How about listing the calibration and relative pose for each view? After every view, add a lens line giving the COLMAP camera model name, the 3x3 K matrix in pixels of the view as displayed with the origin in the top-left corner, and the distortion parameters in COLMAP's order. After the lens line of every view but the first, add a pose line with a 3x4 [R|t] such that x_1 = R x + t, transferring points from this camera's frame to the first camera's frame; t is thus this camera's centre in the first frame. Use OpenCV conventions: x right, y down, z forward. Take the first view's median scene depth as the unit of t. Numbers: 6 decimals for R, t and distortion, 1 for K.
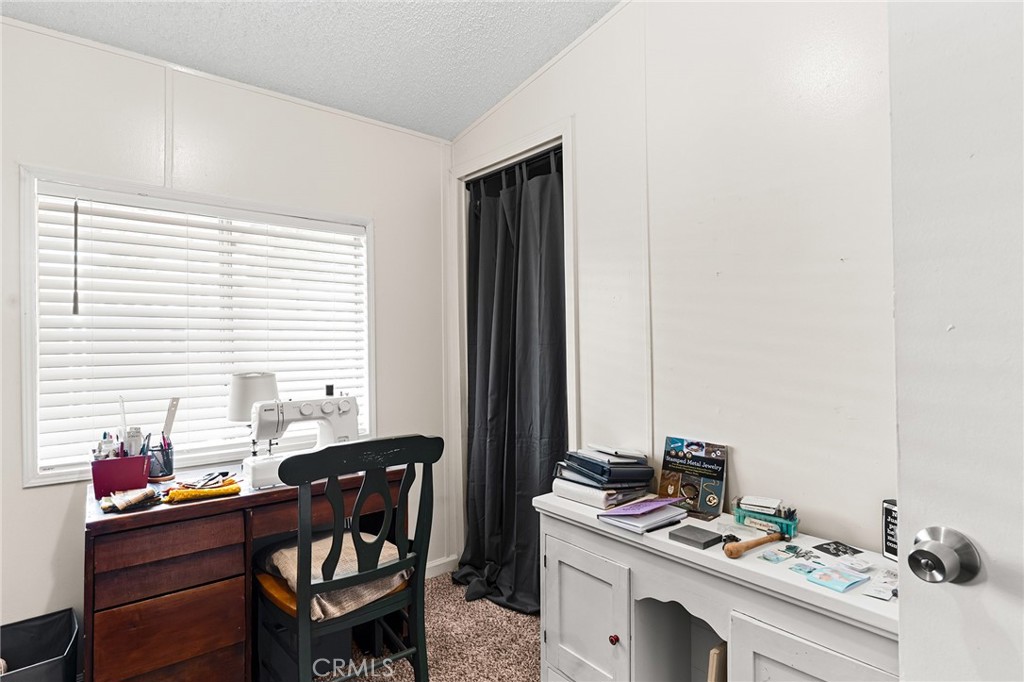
lens RADIAL K [[530.1, 0, 513.8], [0, 530.1, 336.5], [0, 0, 1]] dist [0.000609, 0.000478]
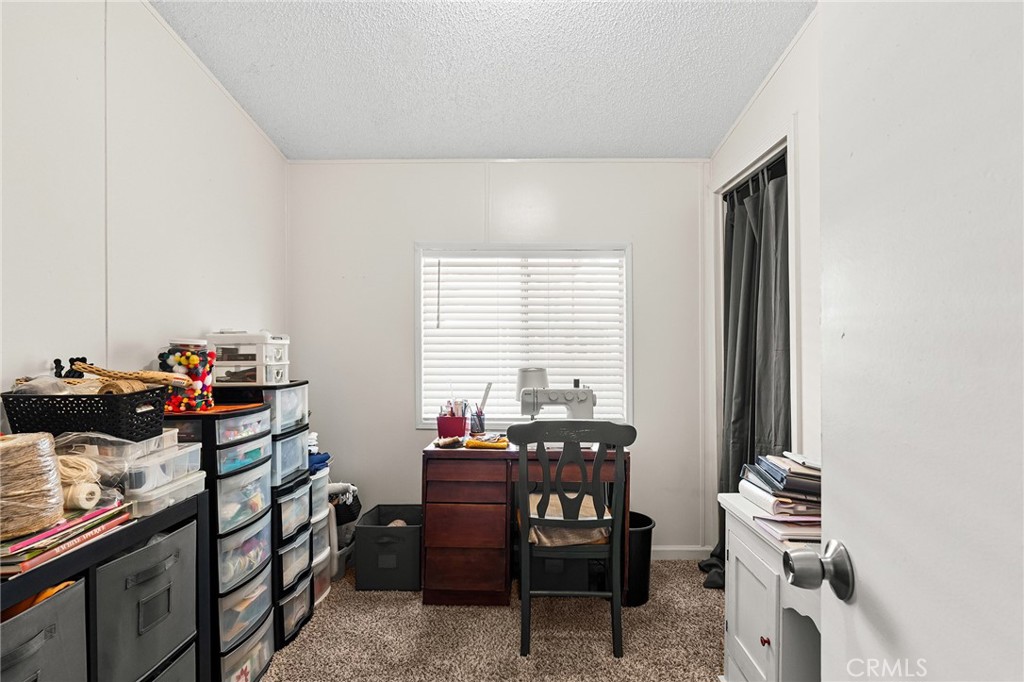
lens RADIAL K [[499.2, 0, 511.7], [0, 499.2, 345.7], [0, 0, 1]] dist [0.000547, 0.000084]
pose [[0.756608, 0.006345, -0.653837, 0.373864], [-0.000495, 0.999958, 0.009132, -0.002144], [0.653868, -0.006586, 0.756580, -0.030375]]
